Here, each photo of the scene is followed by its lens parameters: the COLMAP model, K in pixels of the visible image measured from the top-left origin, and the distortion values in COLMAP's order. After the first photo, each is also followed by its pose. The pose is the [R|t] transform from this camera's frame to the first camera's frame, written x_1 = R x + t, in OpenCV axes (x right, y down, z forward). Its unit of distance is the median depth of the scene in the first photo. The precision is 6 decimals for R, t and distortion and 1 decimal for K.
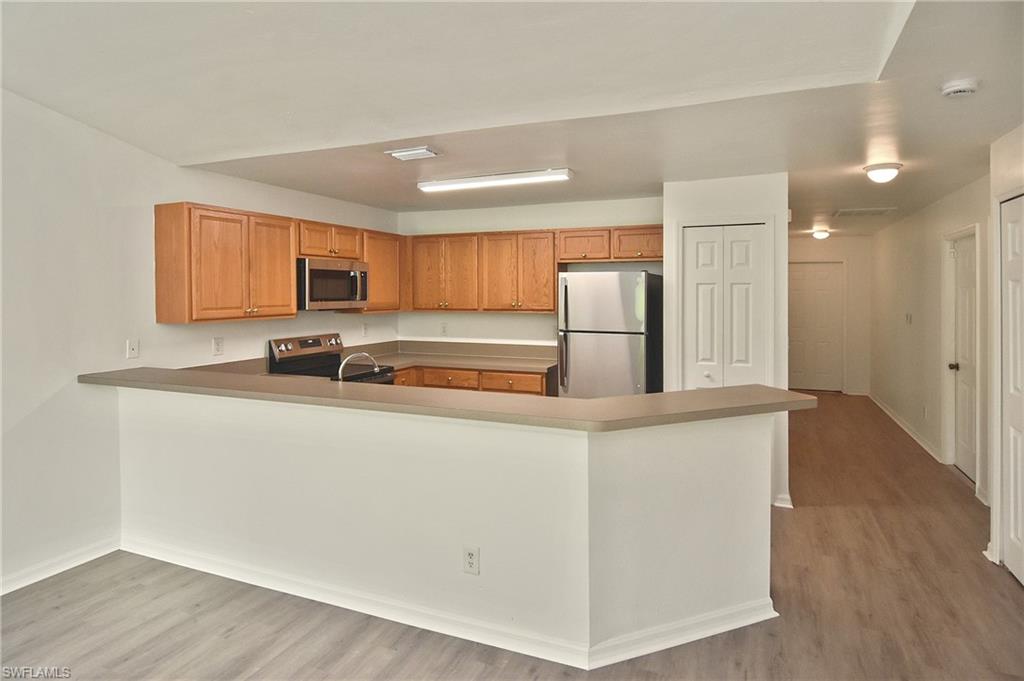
lens RADIAL K [[597.3, 0, 513.5], [0, 597.3, 311.9], [0, 0, 1]] dist [0.001072, -0.000062]
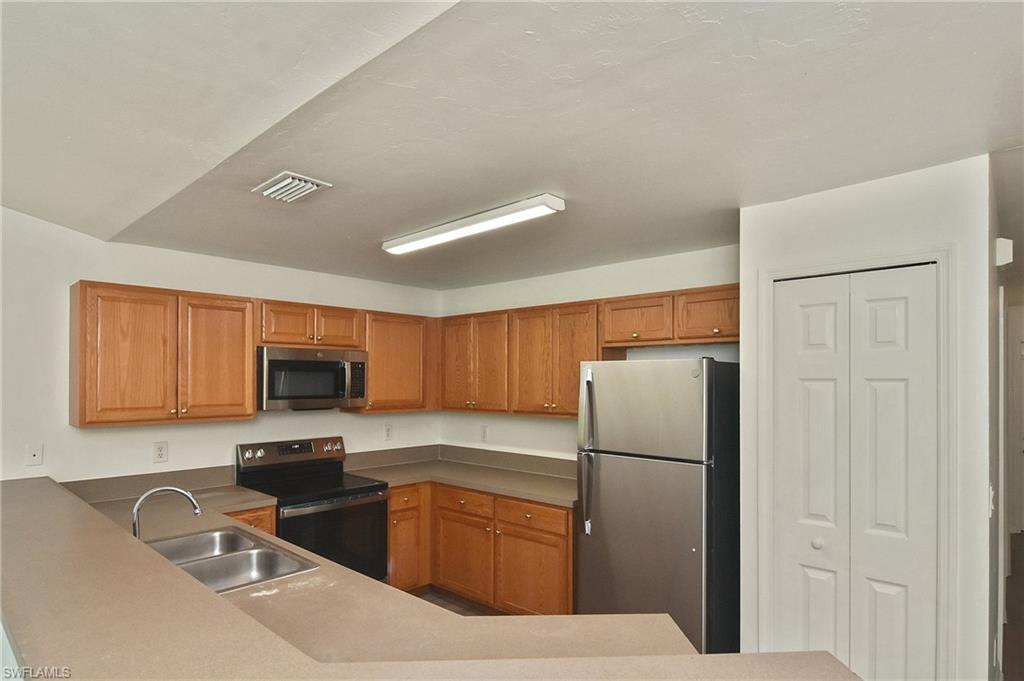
lens RADIAL K [[571.7, 0, 507.8], [0, 571.7, 388.9], [0, 0, 1]] dist [0.000929, 0.000299]
pose [[0.934008, 0.009416, -0.357128, 0.215876], [-0.015569, 0.999776, -0.014358, -0.023698], [0.356913, 0.018971, 0.933945, 0.353975]]
